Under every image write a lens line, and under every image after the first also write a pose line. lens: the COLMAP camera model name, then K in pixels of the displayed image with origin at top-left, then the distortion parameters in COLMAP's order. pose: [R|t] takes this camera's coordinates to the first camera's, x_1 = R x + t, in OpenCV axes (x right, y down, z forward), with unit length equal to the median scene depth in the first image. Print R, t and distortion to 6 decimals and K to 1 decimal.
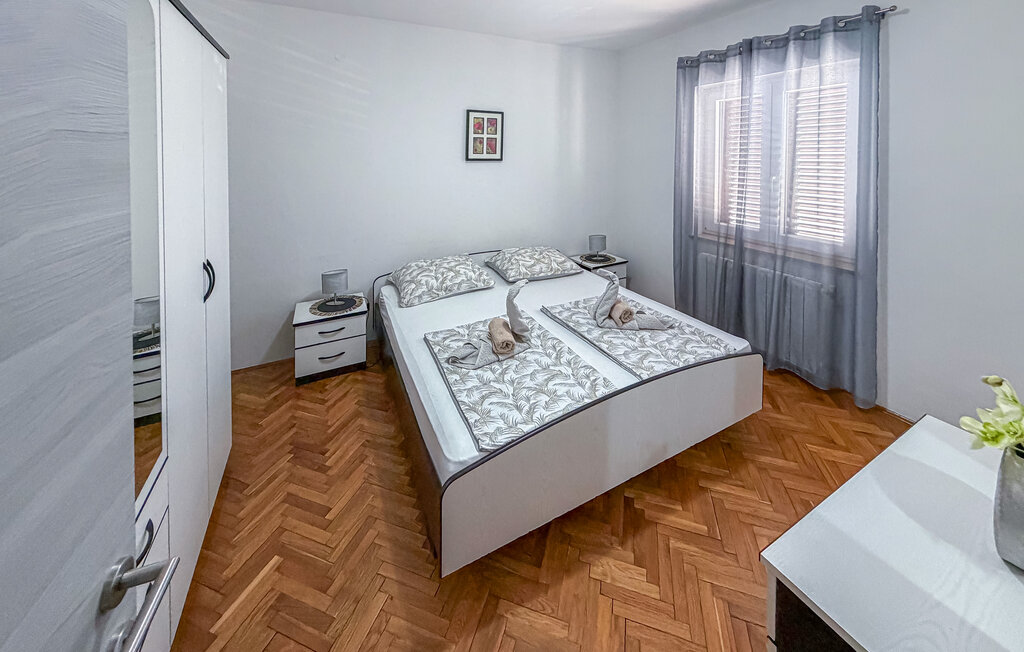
lens RADIAL K [[401.1, 0, 512.0], [0, 401.1, 326.0], [0, 0, 1]] dist [0.038358, 0.000030]
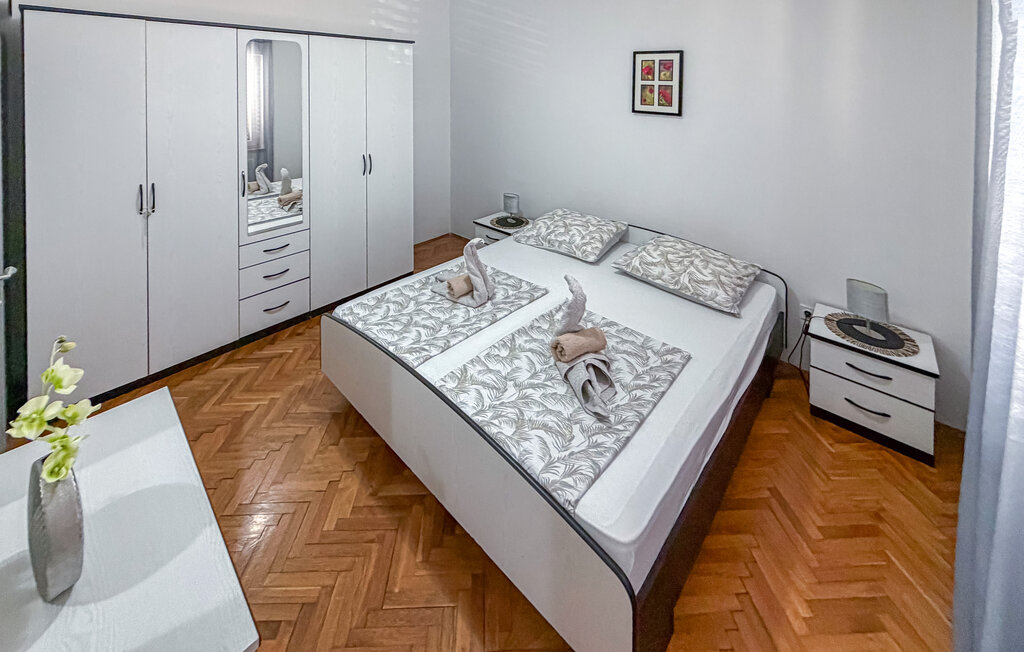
lens RADIAL K [[494.7, 0, 512.0], [0, 494.7, 326.0], [0, 0, 1]] dist [-0.000079, 0.000053]
pose [[0.148282, 0.416019, -0.897185, 0.948153], [-0.439169, 0.840553, 0.317176, -0.254469], [0.886083, 0.346984, 0.307341, 0.620154]]
